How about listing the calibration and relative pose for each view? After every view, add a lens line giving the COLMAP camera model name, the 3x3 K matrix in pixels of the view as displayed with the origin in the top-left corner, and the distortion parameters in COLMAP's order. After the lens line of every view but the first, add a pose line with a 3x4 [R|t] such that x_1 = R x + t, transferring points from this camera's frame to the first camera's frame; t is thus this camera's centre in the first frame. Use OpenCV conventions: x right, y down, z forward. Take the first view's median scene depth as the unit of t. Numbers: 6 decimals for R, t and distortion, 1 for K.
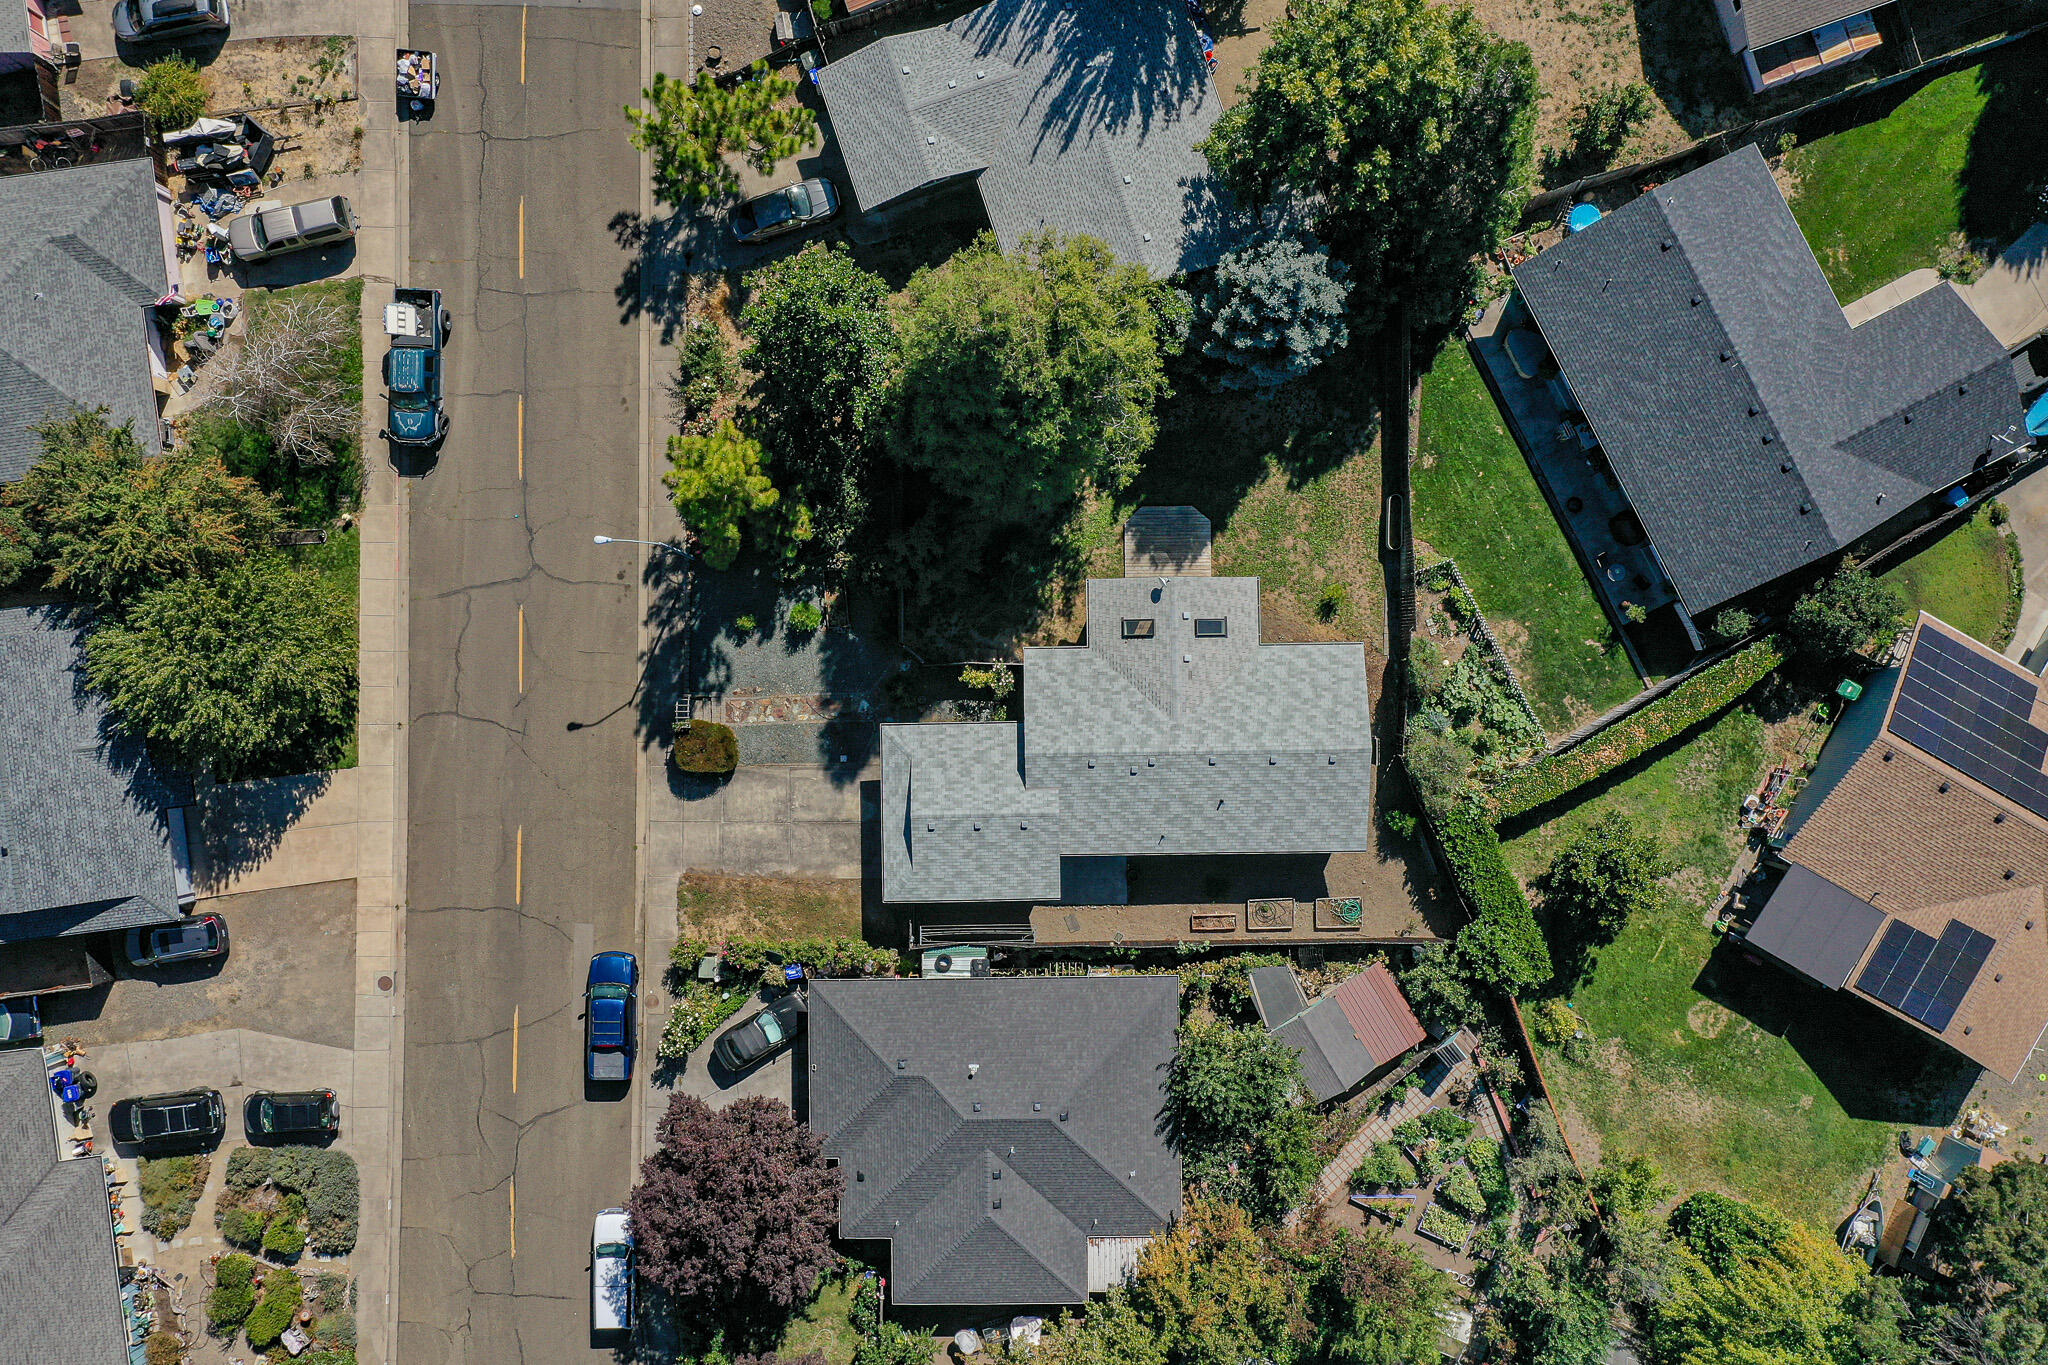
lens RADIAL K [[1651.3, 0, 980.1], [0, 1651.3, 681.5], [0, 0, 1]] dist [-0.077798, -0.001098]
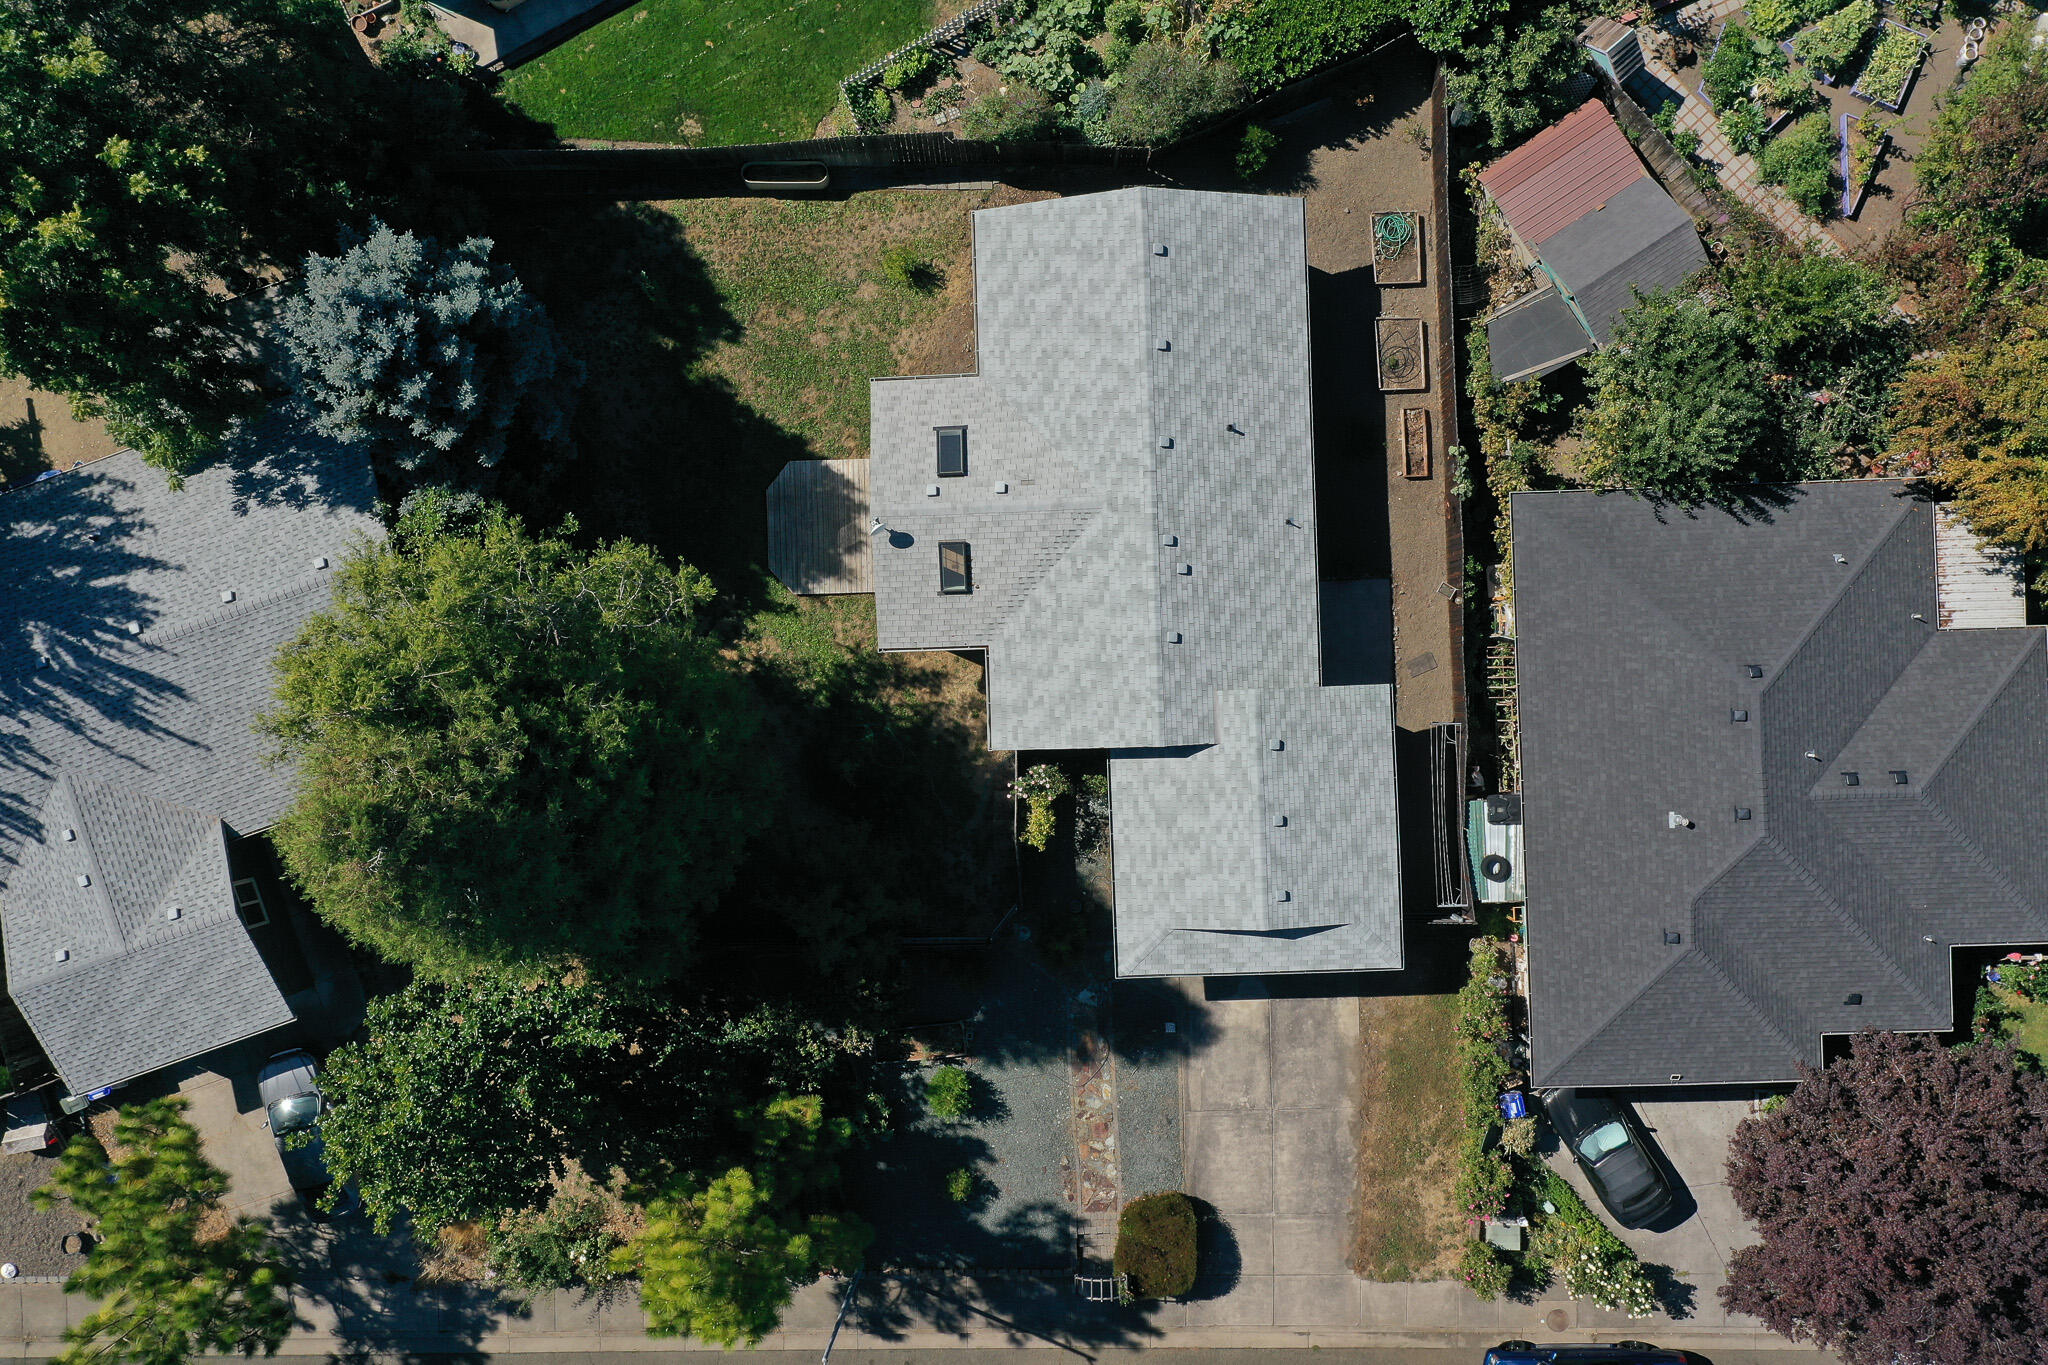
lens RADIAL K [[1652.5, 0, 1024.9], [0, 1652.5, 633.9], [0, 0, 1]] dist [-0.002148, -0.000153]
pose [[-0.016999, -0.997042, 0.074952, 0.022855], [0.999678, -0.018361, -0.017516, 0.004741], [0.018840, 0.074630, 0.997033, 0.367652]]
